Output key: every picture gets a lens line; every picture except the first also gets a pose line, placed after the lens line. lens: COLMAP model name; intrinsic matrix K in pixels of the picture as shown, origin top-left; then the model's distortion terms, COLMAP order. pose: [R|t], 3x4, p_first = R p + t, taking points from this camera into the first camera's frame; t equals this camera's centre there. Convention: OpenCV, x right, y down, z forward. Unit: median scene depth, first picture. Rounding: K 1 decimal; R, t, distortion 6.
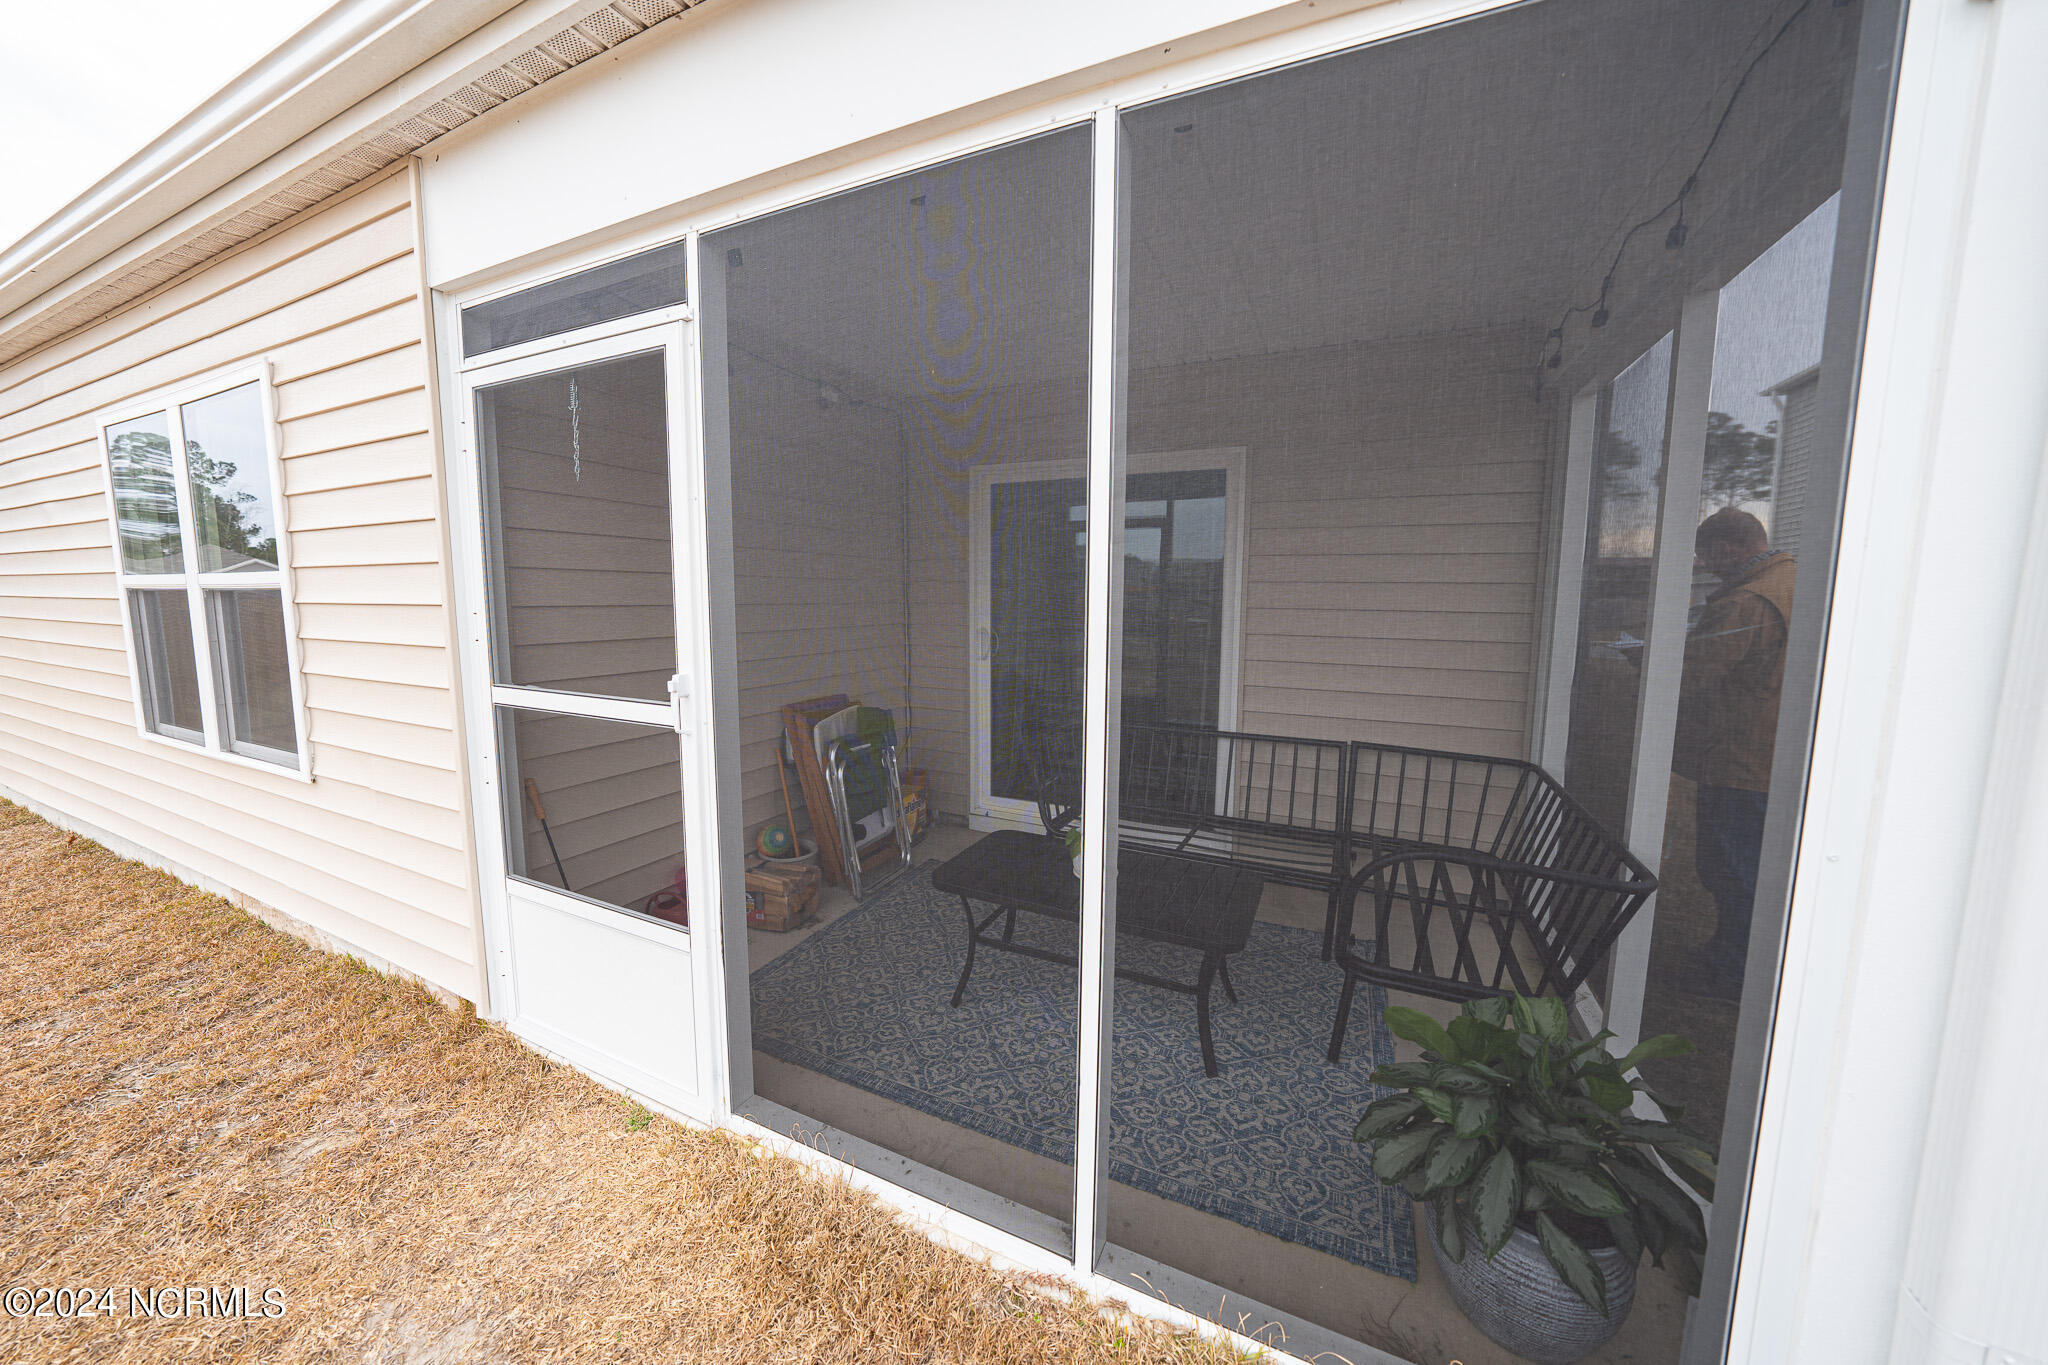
lens RADIAL K [[720.3, 0, 1023.0], [0, 720.3, 677.8], [0, 0, 1]] dist [-0.015911, 0.001015]
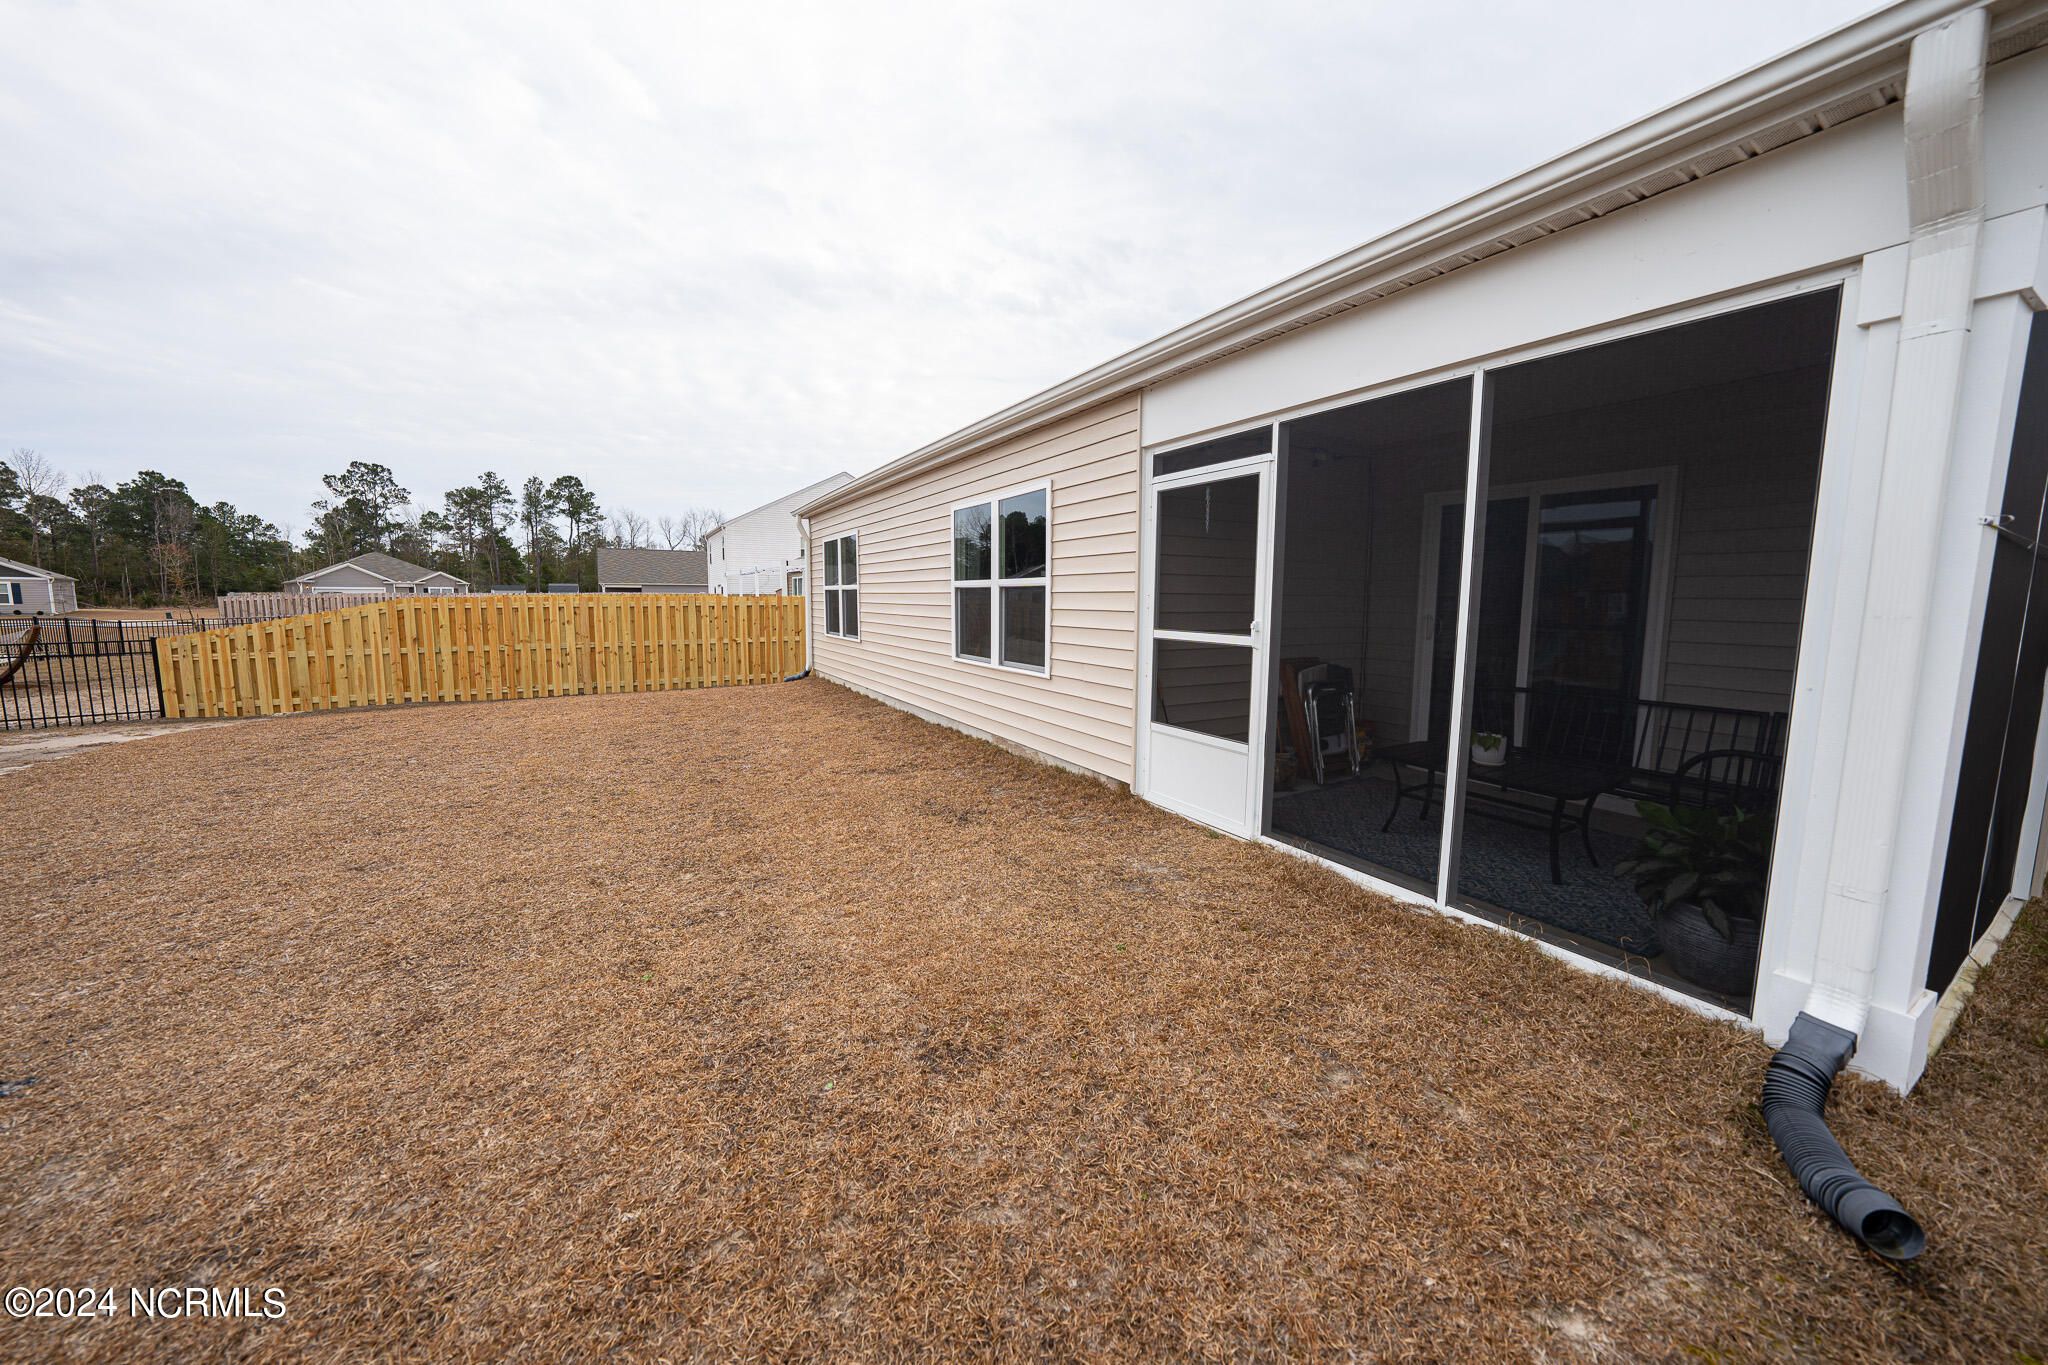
lens RADIAL K [[720.3, 0, 1023.4], [0, 720.3, 672.3], [0, 0, 1]] dist [-0.015911, 0.001015]
pose [[0.826064, 0.058005, -0.560583, 0.142923], [-0.065944, 0.997805, 0.006072, 0.150390], [0.559705, 0.031951, 0.828076, -0.984713]]
